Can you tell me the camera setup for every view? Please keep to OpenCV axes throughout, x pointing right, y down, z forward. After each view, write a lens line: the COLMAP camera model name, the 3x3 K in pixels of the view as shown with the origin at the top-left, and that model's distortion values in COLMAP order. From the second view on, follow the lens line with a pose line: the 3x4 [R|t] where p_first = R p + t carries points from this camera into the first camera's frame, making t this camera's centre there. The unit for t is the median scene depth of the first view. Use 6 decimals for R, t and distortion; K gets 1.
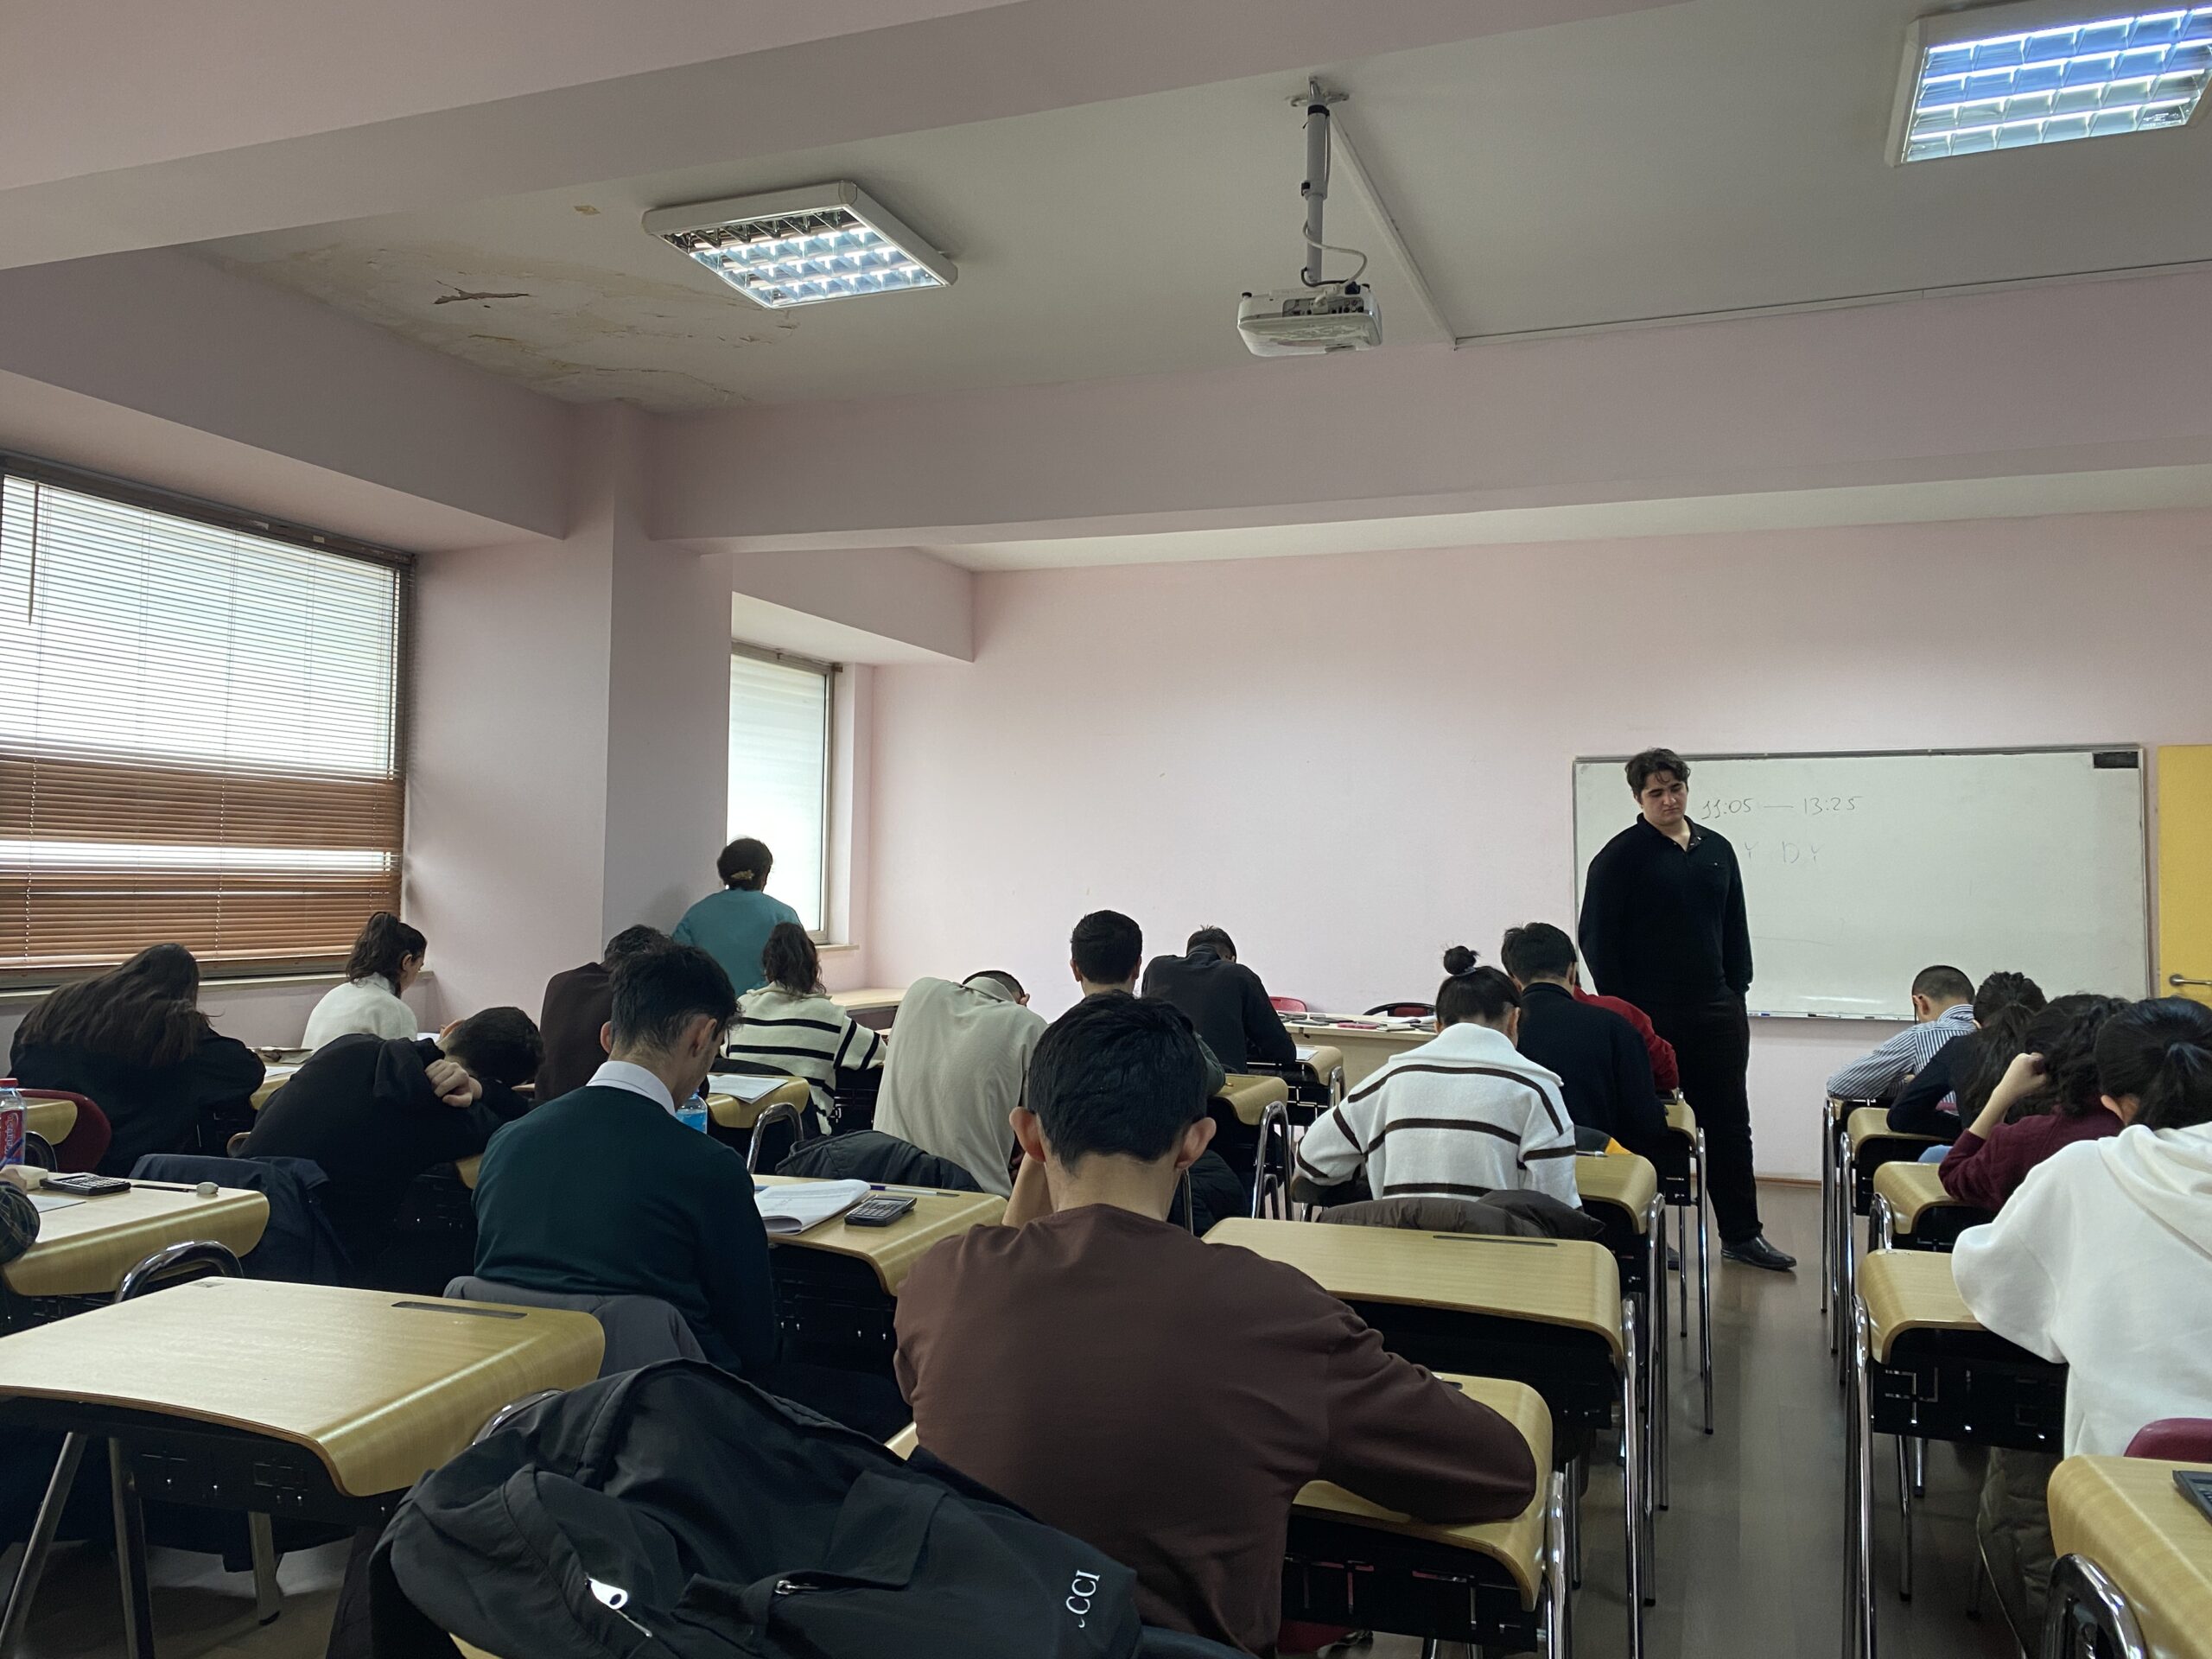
lens RADIAL K [[1678.5, 0, 1102.6], [0, 1678.5, 823.6], [0, 0, 1]] dist [0.030568, 0.002507]
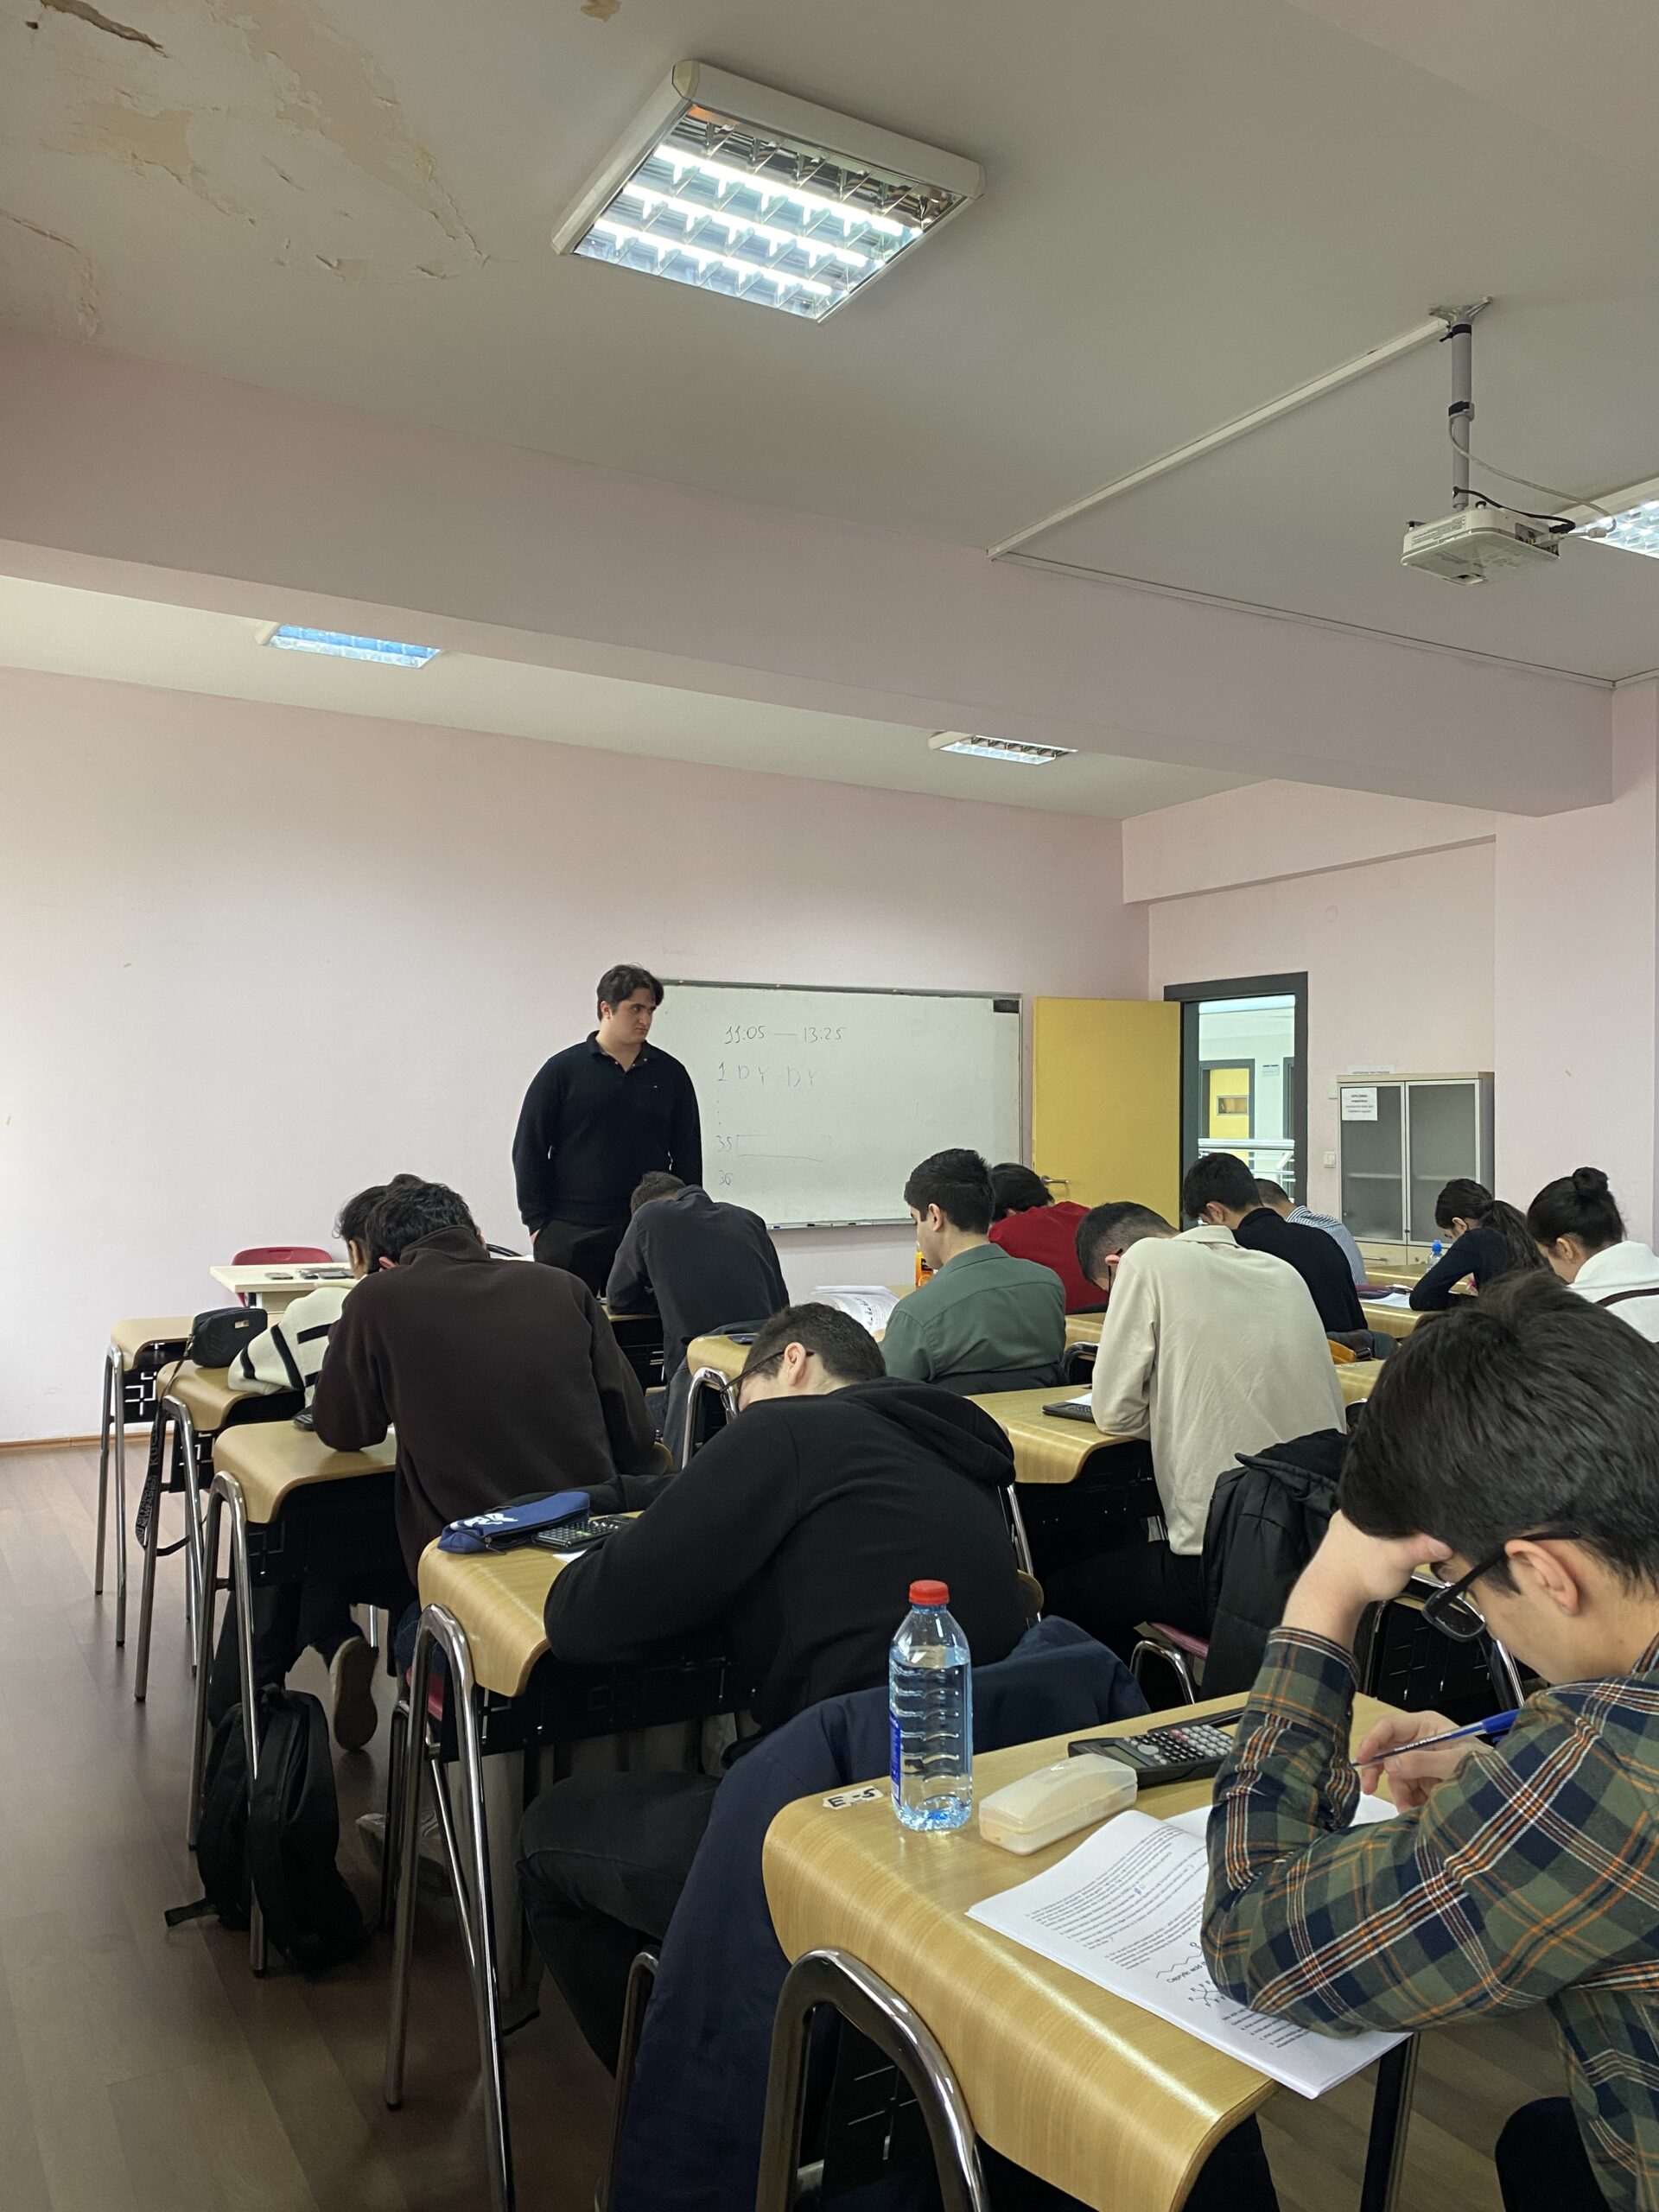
lens RADIAL K [[1678.5, 0, 829.2], [0, 1678.5, 1111.6], [0, 0, 1]] dist [0.030568, 0.002507]
pose [[0.649199, 0.001881, 0.760616, -0.404860], [-0.030876, 0.999238, 0.023883, 0.013592], [-0.759992, -0.038989, 0.648762, 0.286250]]
